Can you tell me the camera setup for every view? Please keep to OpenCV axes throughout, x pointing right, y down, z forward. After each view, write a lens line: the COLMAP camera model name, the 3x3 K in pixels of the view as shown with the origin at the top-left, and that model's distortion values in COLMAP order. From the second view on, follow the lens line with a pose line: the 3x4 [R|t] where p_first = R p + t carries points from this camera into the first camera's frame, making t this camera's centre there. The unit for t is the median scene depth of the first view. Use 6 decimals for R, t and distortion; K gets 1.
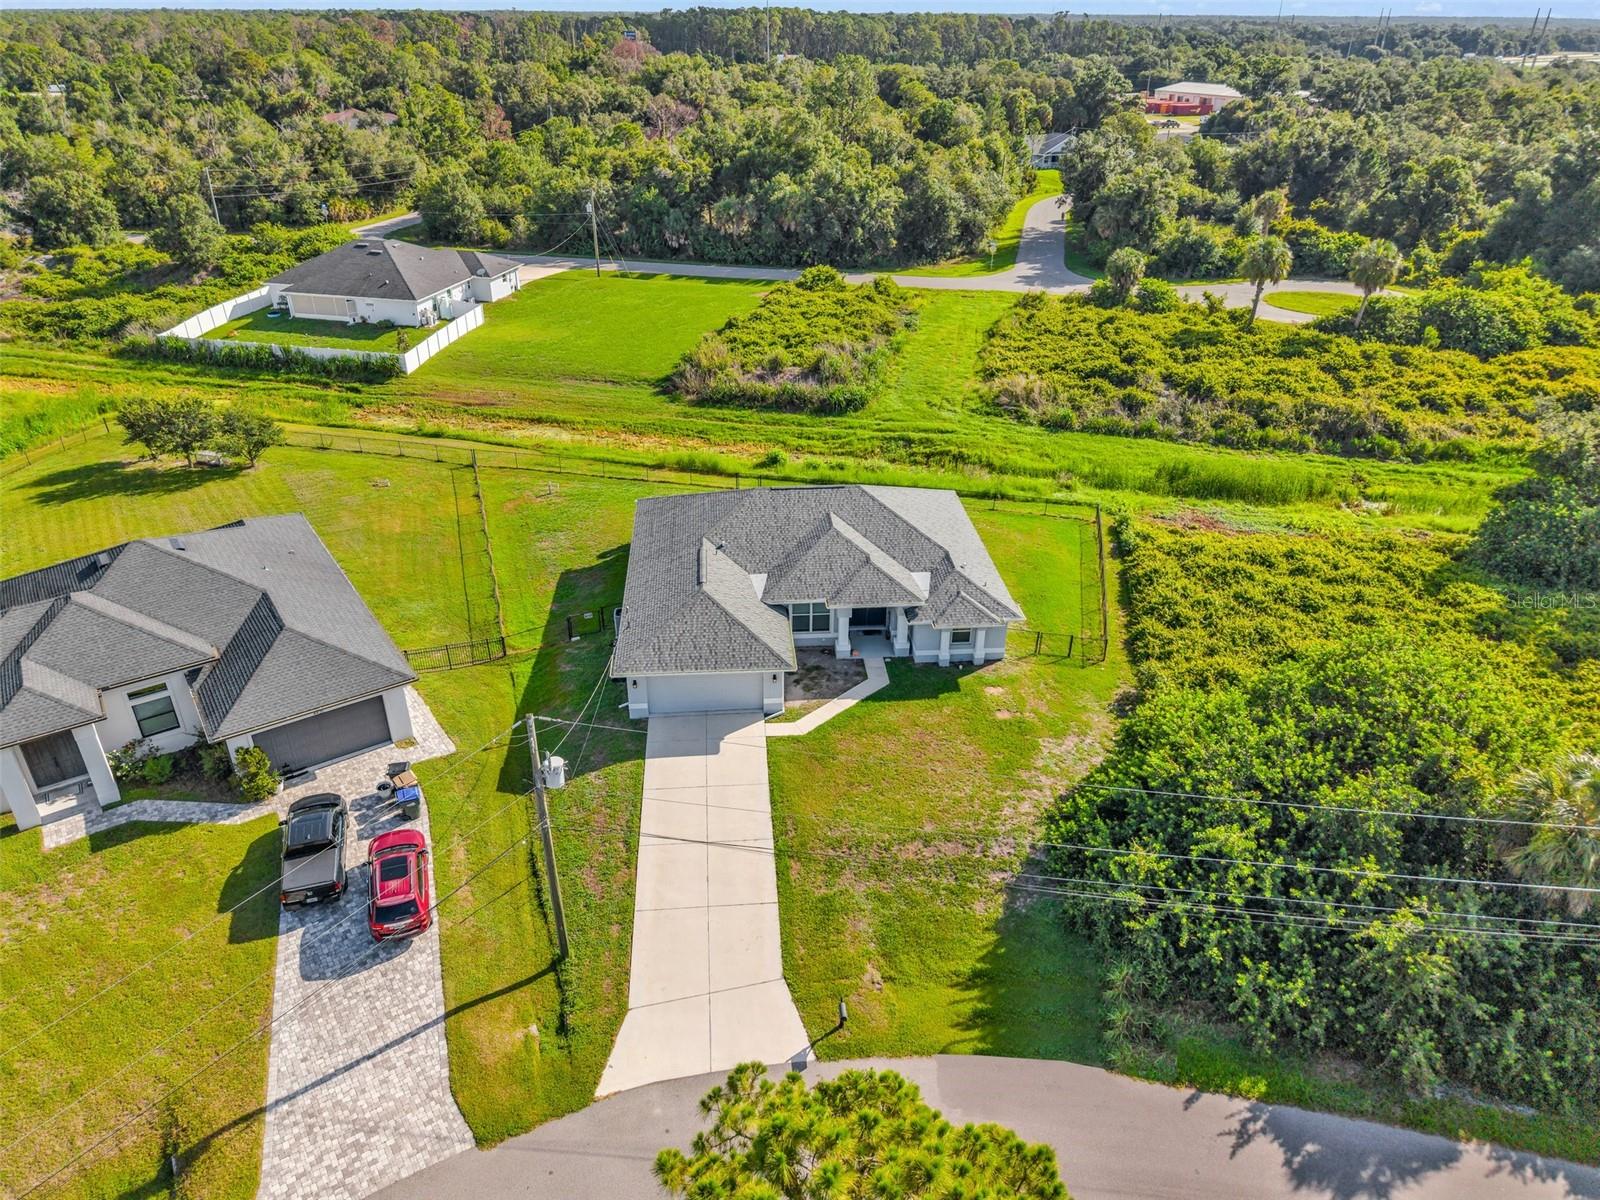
lens RADIAL K [[1072.1, 0, 796.8], [0, 1072.1, 599.6], [0, 0, 1]] dist [0.032583, -0.032800]
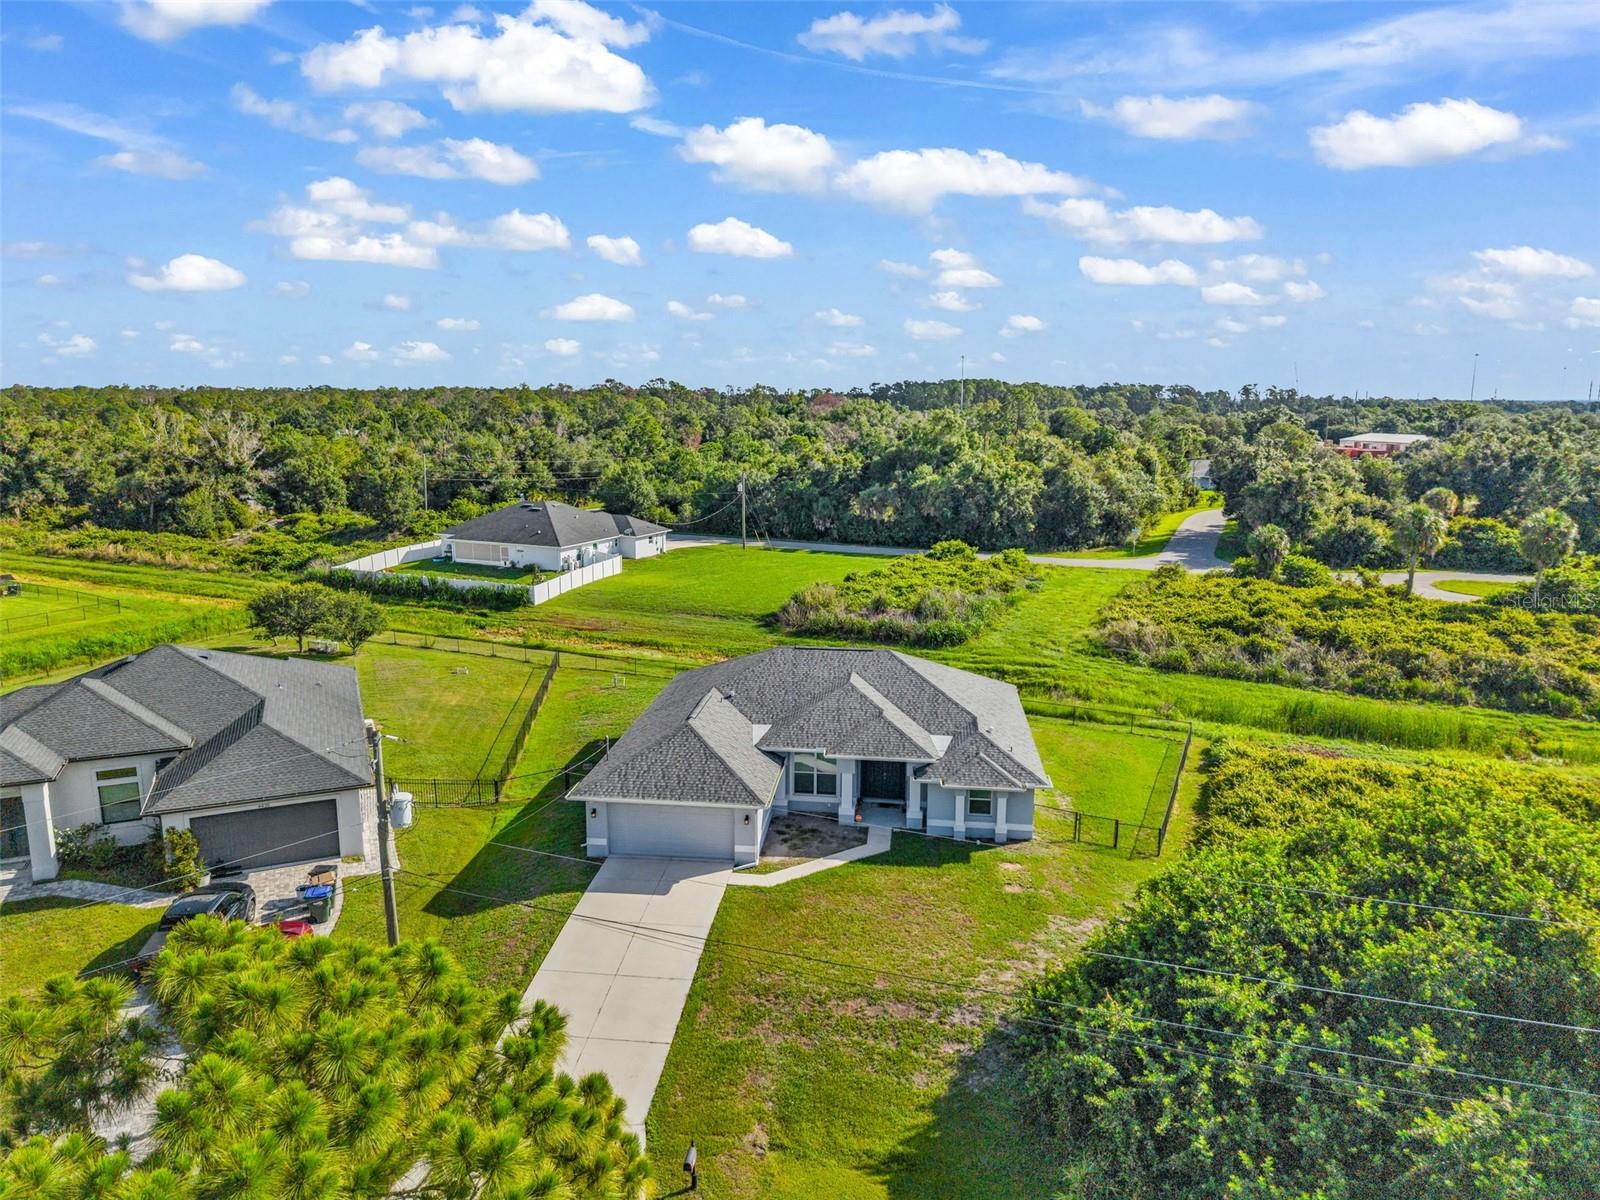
lens RADIAL K [[1072.1, 0, 796.8], [0, 1072.1, 599.6], [0, 0, 1]] dist [0.032583, -0.032800]
pose [[0.982185, 0.036086, -0.184419, 0.102758], [-0.091345, 0.949325, -0.300729, 0.095296], [0.164221, 0.312217, 0.935709, 0.069194]]
